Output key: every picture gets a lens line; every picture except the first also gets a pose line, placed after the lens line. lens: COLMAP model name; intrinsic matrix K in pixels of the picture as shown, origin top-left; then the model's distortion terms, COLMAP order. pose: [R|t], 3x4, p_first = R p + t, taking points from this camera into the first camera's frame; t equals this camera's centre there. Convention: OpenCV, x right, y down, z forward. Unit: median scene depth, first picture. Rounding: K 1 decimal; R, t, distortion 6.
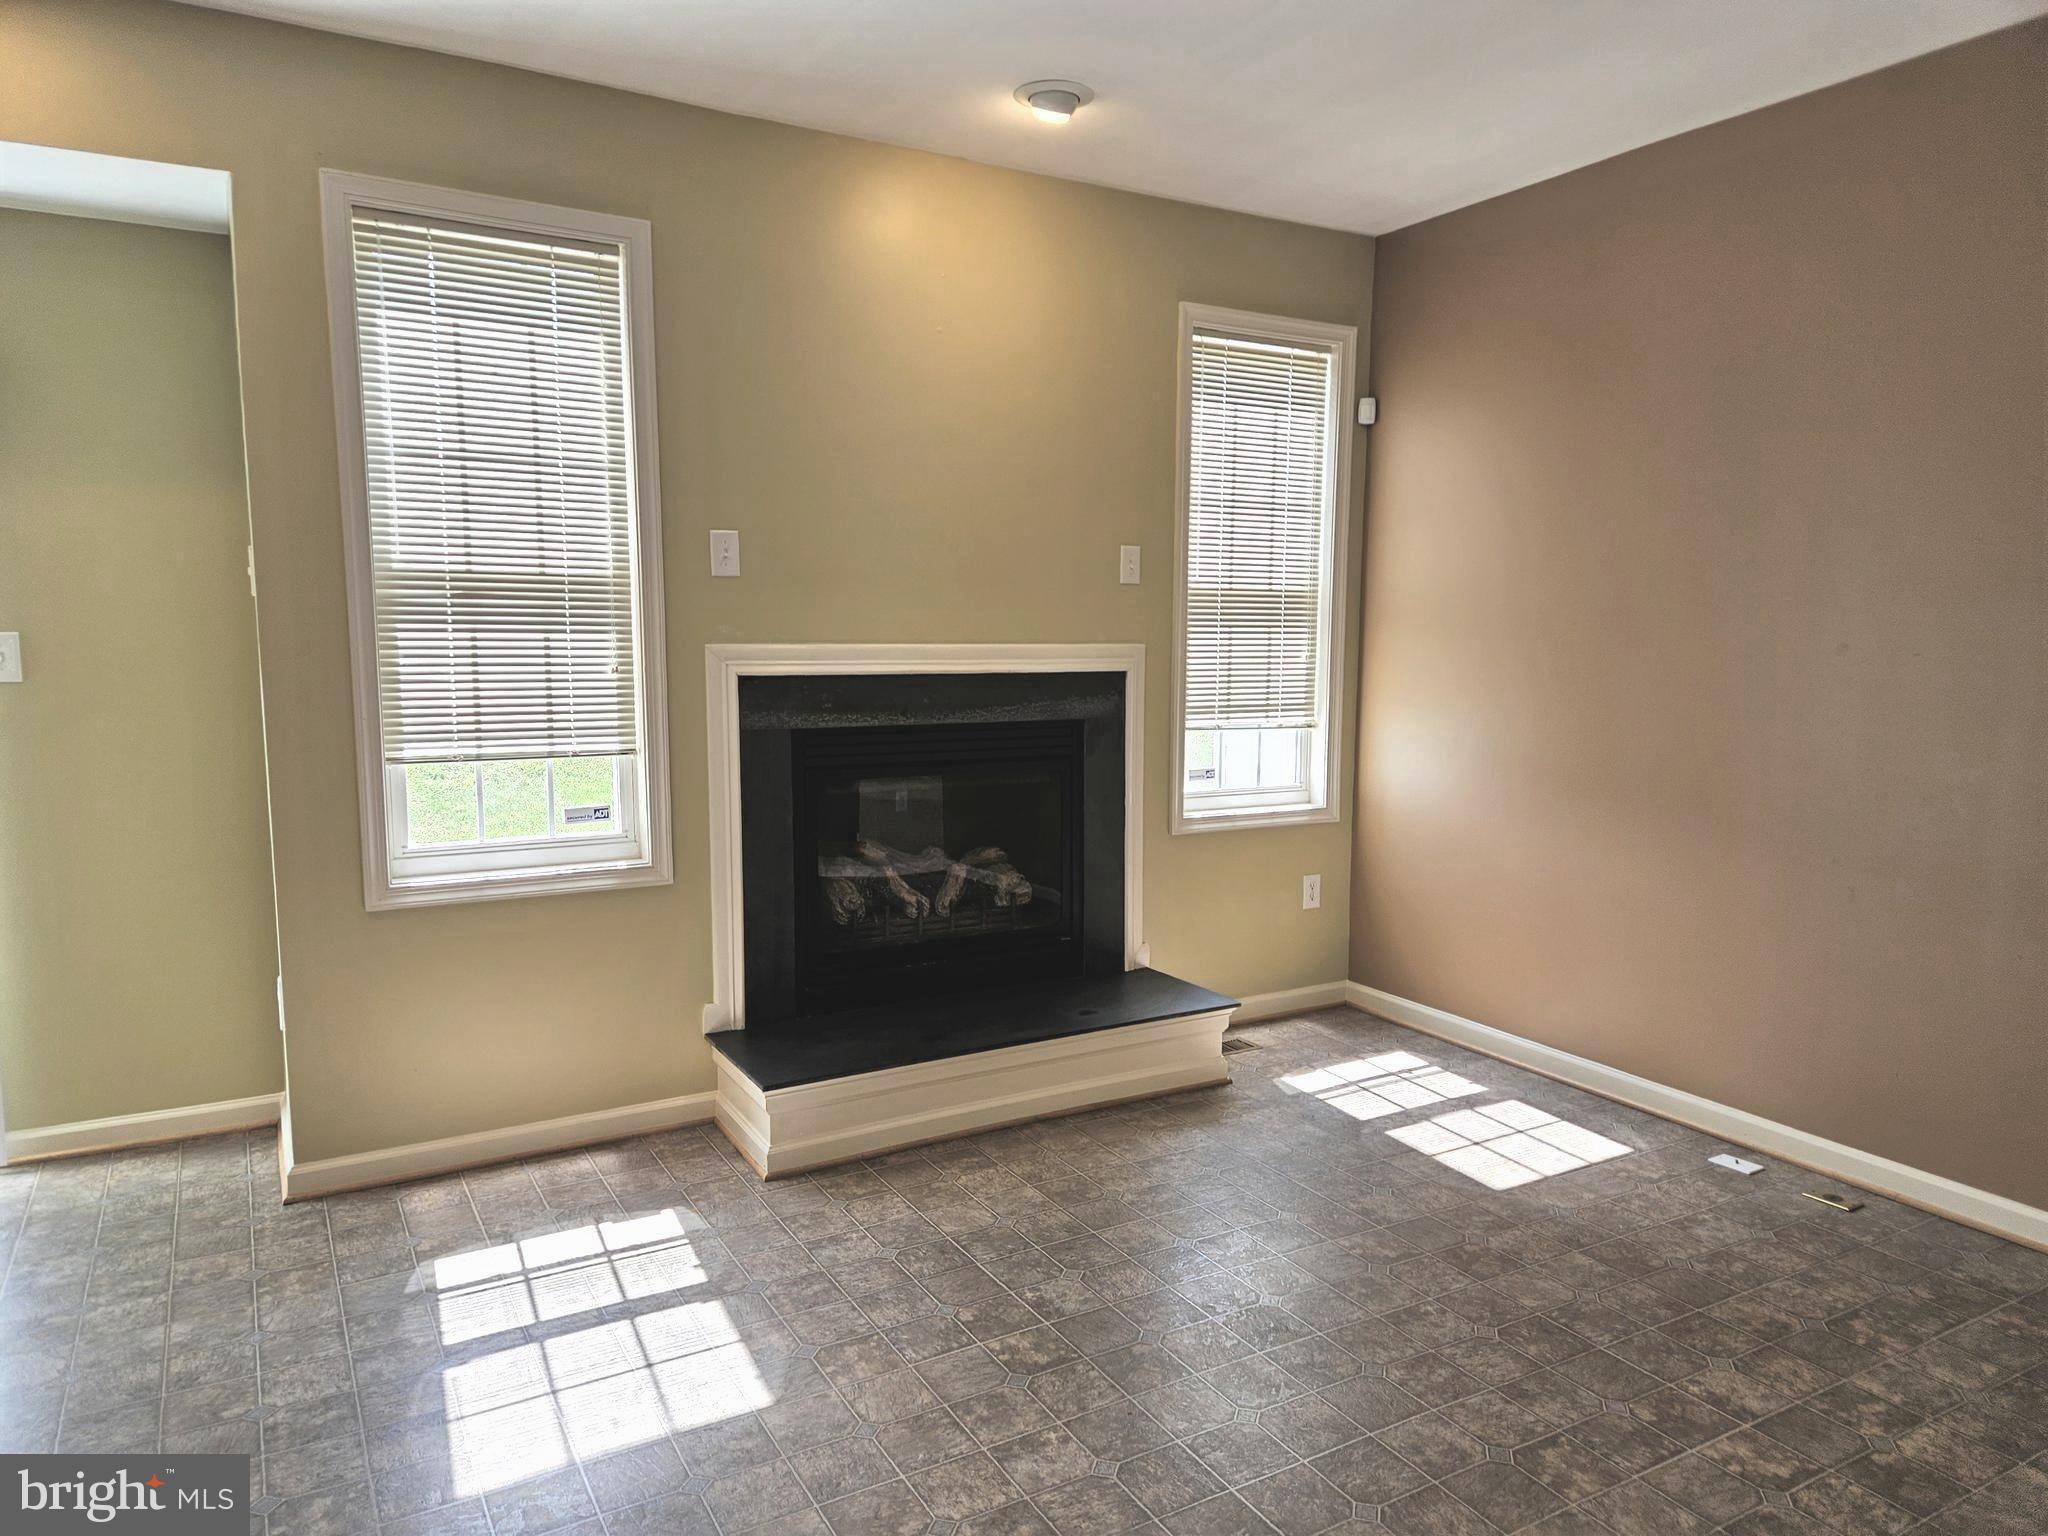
lens RADIAL K [[1366.6, 0, 1069.0], [0, 1366.6, 788.8], [0, 0, 1]] dist [0.052759, -0.033594]
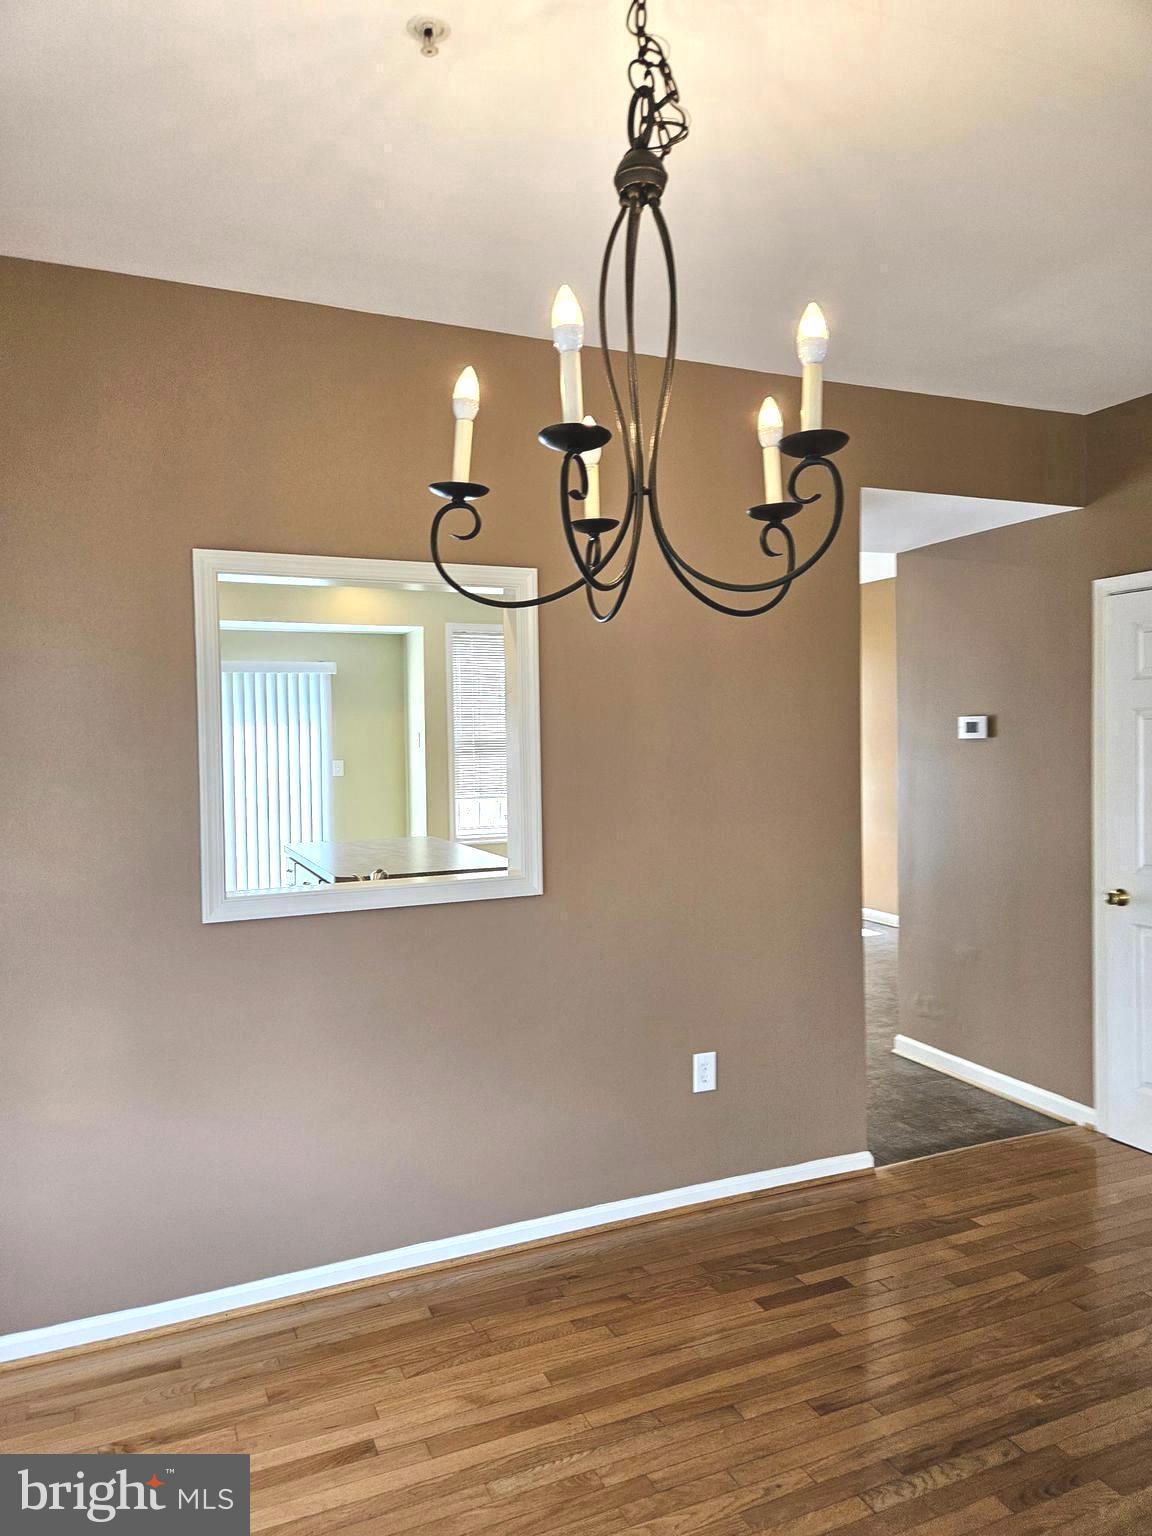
lens RADIAL K [[1025.0, 0, 572.9], [0, 1025.0, 769.0], [0, 0, 1]] dist [0.052759, -0.033594]
pose [[0.991254, -0.021415, -0.130221, 0.074272], [0.010373, 0.996336, -0.084892, 0.105096], [0.131562, 0.082798, 0.987844, -1.183363]]
